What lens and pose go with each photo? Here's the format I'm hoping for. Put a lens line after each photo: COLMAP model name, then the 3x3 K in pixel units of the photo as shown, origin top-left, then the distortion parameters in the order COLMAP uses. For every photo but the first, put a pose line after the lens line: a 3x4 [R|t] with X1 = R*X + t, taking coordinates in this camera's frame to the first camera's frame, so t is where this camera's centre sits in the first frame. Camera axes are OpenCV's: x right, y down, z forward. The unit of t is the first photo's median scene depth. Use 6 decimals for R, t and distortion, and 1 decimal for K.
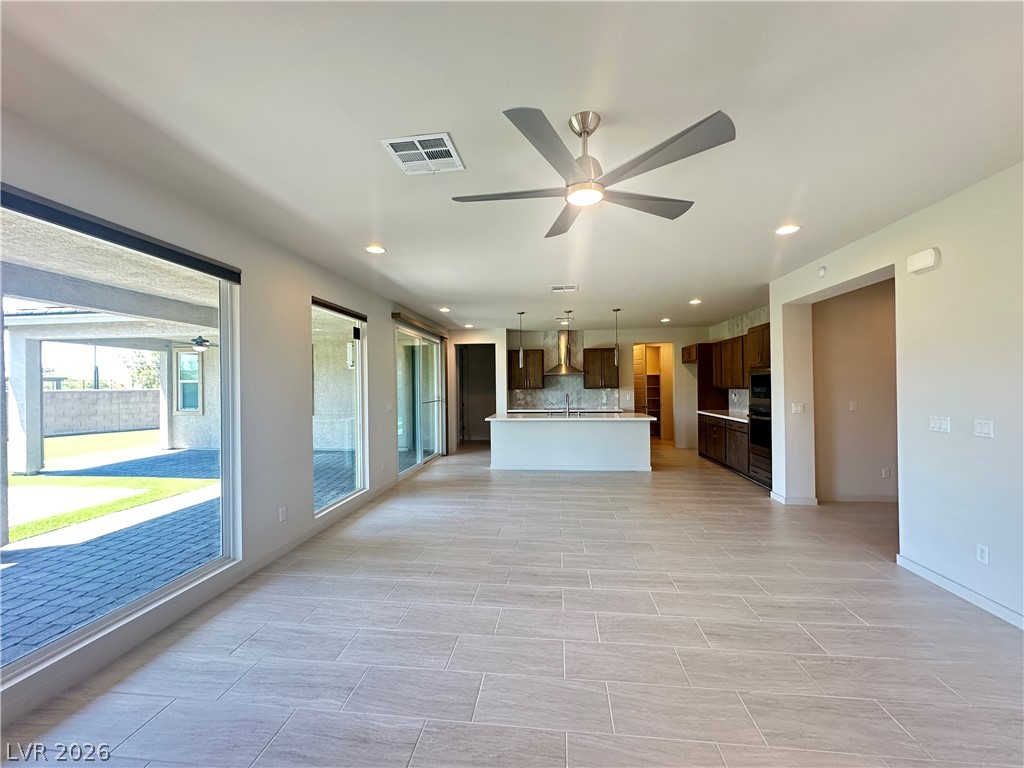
lens RADIAL K [[408.8, 0, 512.3], [0, 408.8, 385.3], [0, 0, 1]] dist [-0.001950, 0.000969]
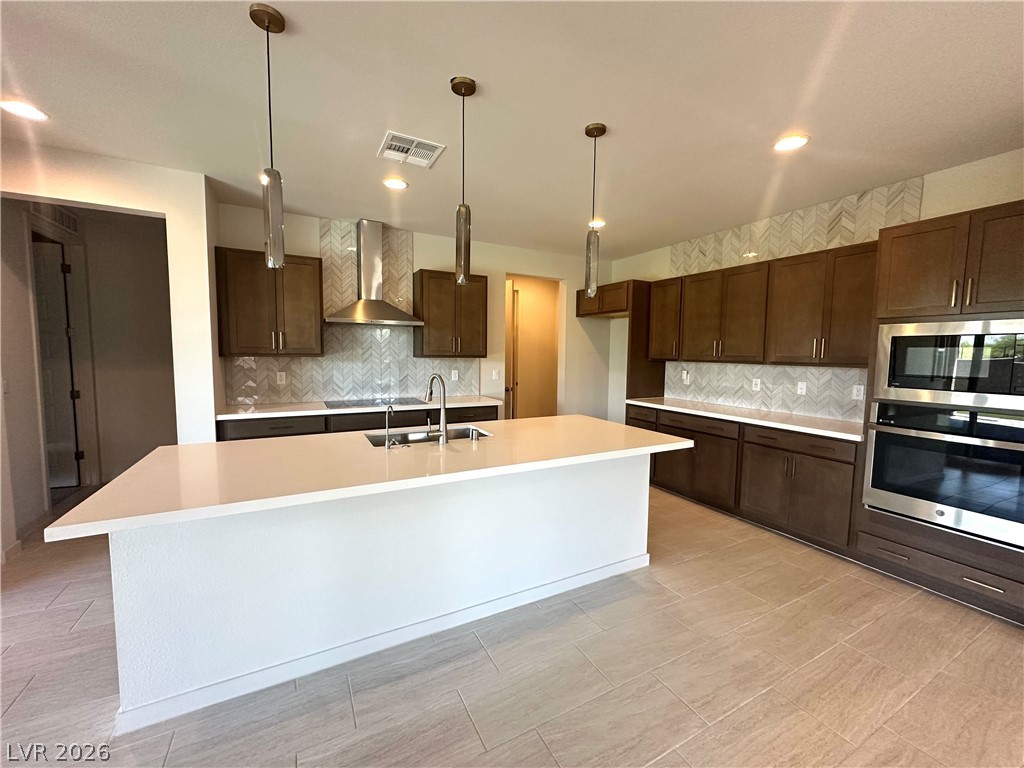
lens RADIAL K [[408.8, 0, 512.0], [0, 408.8, 382.8], [0, 0, 1]] dist [-0.001950, 0.000969]
pose [[0.822429, -0.023673, 0.568375, -0.002965], [-0.021136, 0.997172, 0.072116, 0.001388], [-0.568475, -0.071323, 0.819603, 0.549953]]
